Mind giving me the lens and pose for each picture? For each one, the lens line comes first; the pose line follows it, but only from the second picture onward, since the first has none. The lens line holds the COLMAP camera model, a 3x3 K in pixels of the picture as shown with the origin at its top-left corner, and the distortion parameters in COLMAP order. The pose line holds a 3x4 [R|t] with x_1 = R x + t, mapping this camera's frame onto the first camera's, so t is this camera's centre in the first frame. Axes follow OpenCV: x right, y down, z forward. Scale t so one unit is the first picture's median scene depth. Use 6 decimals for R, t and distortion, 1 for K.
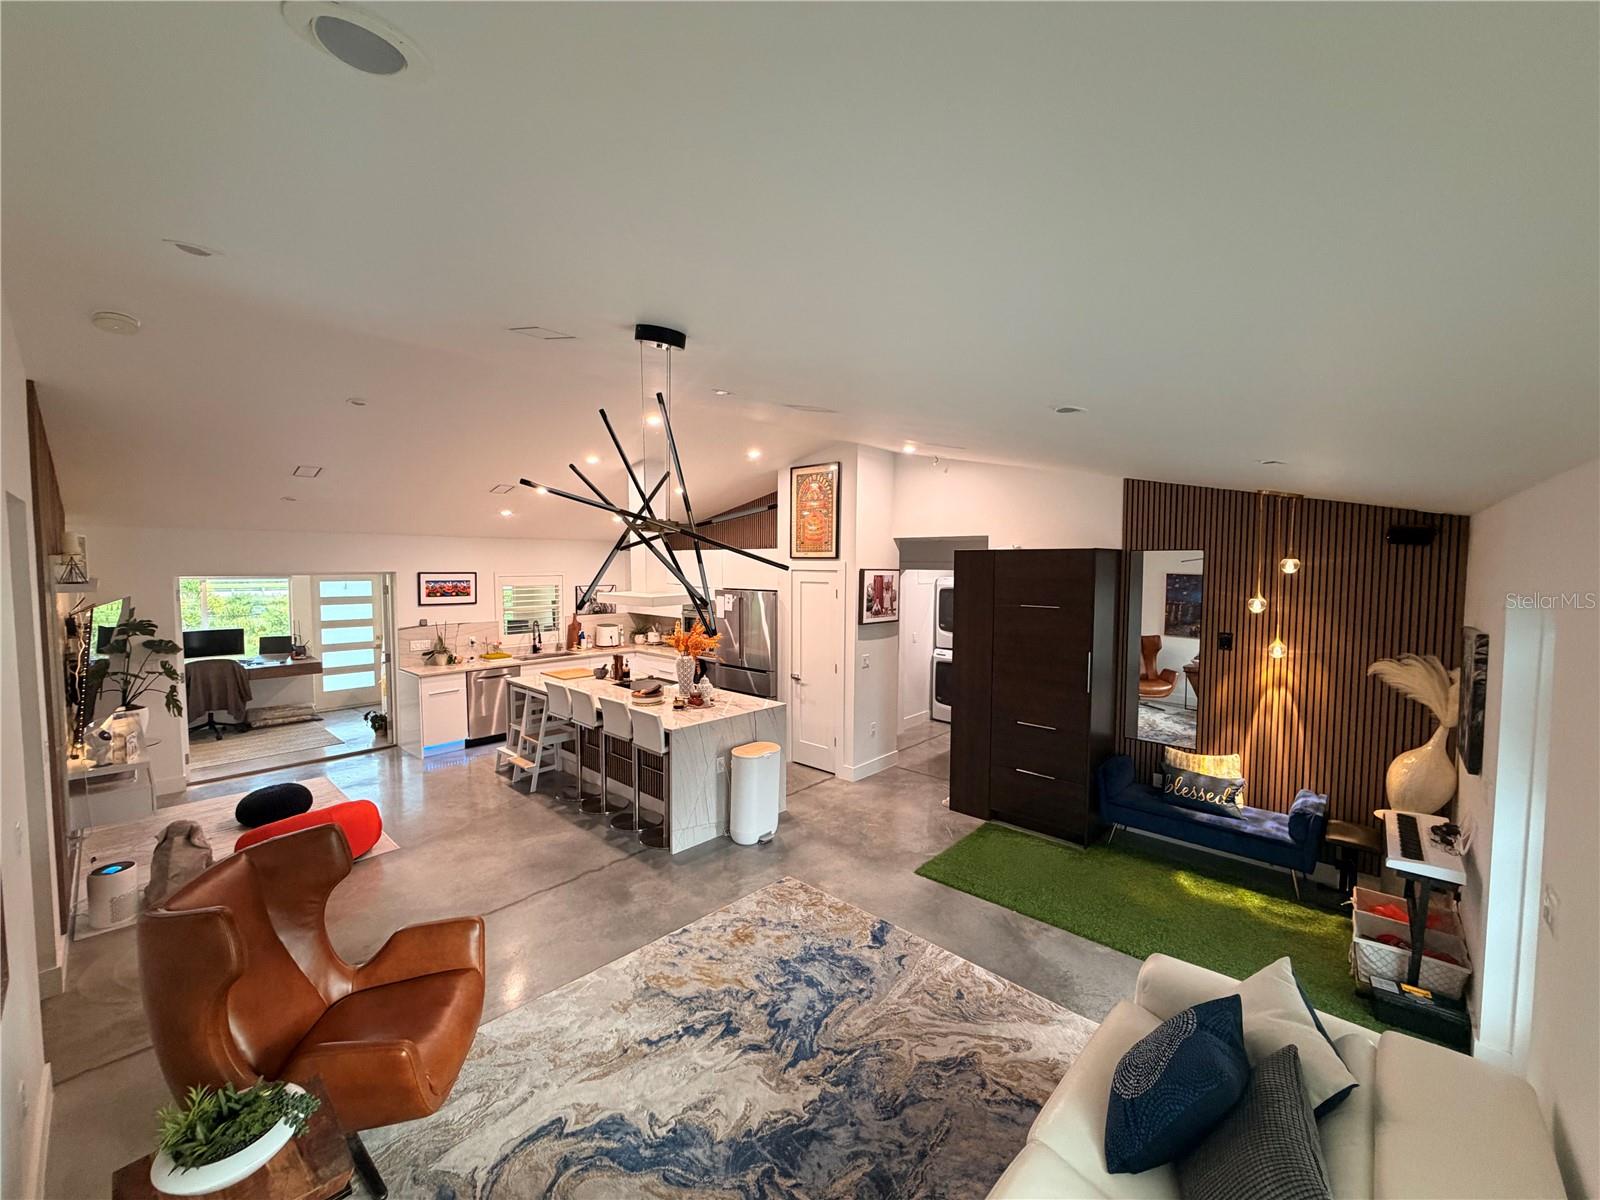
lens RADIAL K [[638.7, 0, 795.6], [0, 638.7, 605.8], [0, 0, 1]] dist [0.003787, -0.000361]
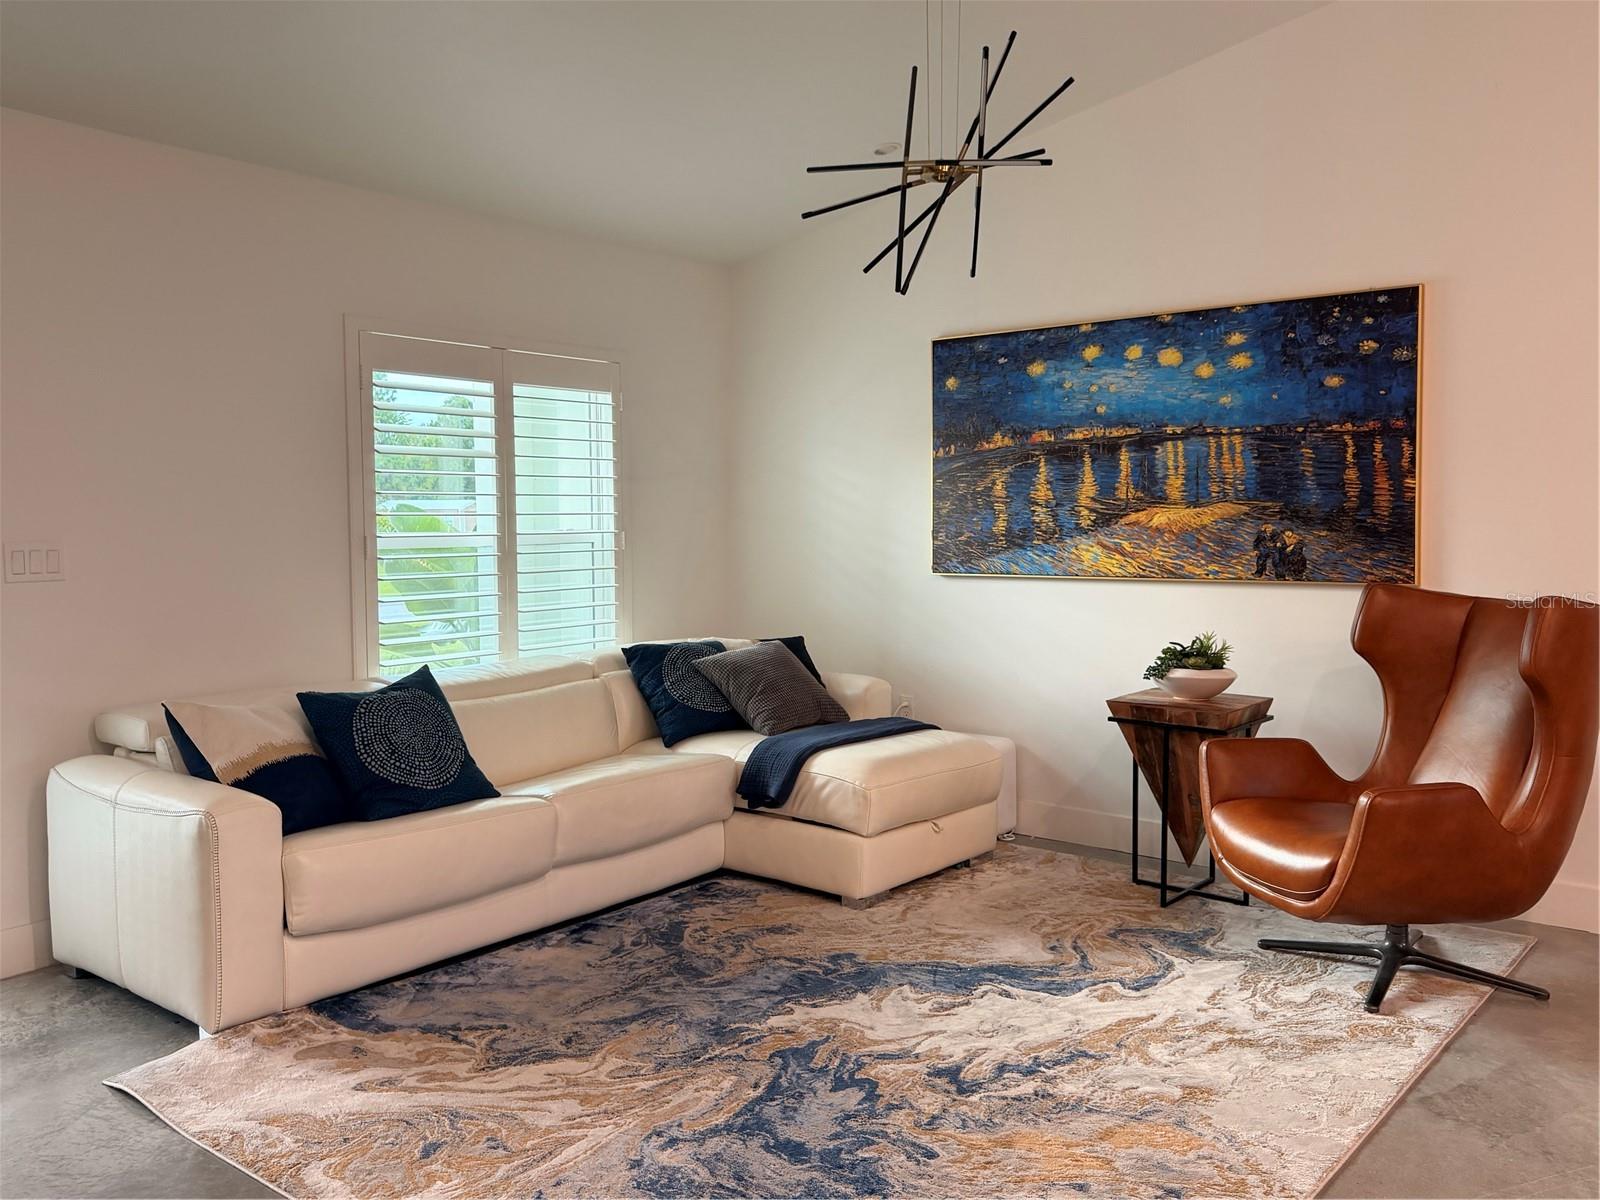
lens RADIAL K [[1294.4, 0, 796.8], [0, 1294.4, 605.3], [0, 0, 1]] dist [0.056637, -0.116848]
pose [[-0.997481, 0.003260, -0.070856, 0.062475], [-0.006701, 0.990145, 0.139889, 0.111693], [0.070613, 0.140011, -0.987629, 1.397256]]
